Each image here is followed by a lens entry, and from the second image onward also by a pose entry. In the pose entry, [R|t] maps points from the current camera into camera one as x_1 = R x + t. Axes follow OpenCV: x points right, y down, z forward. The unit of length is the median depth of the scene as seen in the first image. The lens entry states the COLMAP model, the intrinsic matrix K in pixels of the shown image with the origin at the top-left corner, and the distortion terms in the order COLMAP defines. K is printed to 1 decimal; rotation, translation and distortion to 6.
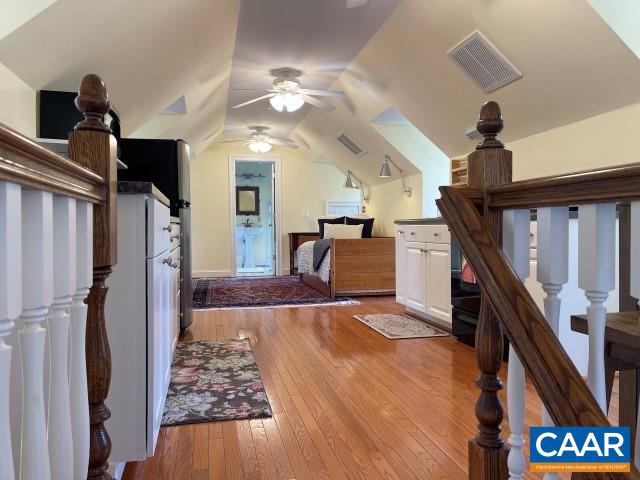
lens RADIAL K [[485.8, 0, 317.6], [0, 485.8, 242.6], [0, 0, 1]] dist [0.041952, -0.049365]
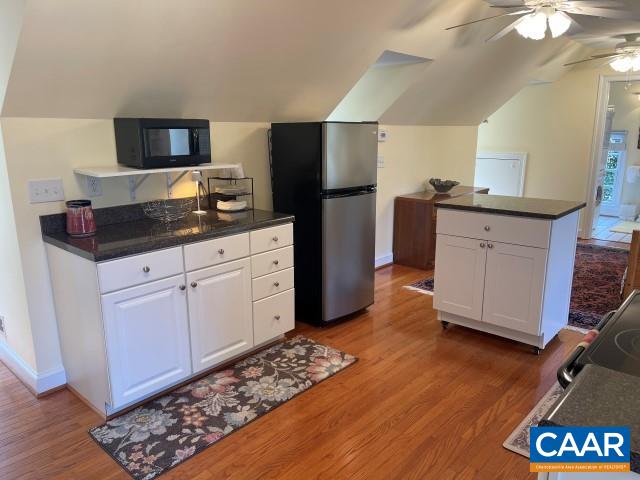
lens RADIAL K [[485.8, 0, 318.6], [0, 485.8, 235.5], [0, 0, 1]] dist [0.041952, -0.049365]
pose [[0.584548, 0.177191, -0.791775, 0.642738], [-0.023302, 0.979126, 0.201916, -0.263268], [0.811025, -0.099580, 0.576475, 0.652710]]
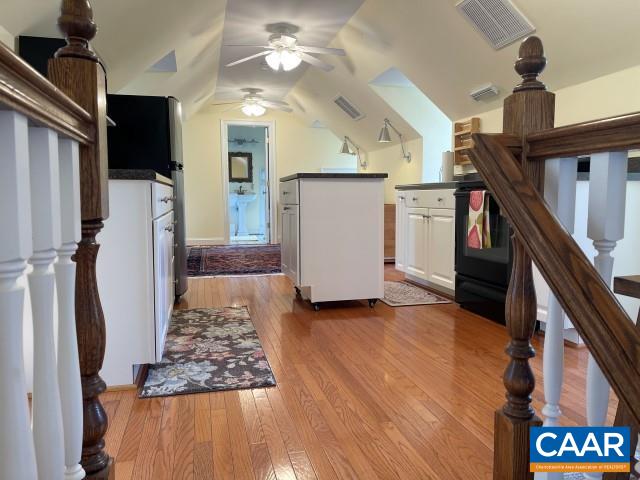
lens RADIAL K [[485.8, 0, 322.9], [0, 485.8, 242.5], [0, 0, 1]] dist [0.041952, -0.049365]
pose [[0.999590, 0.001406, 0.028588, -0.023914], [-0.003165, 0.998098, 0.061560, 0.014467], [-0.028447, -0.061625, 0.997694, 0.051545]]
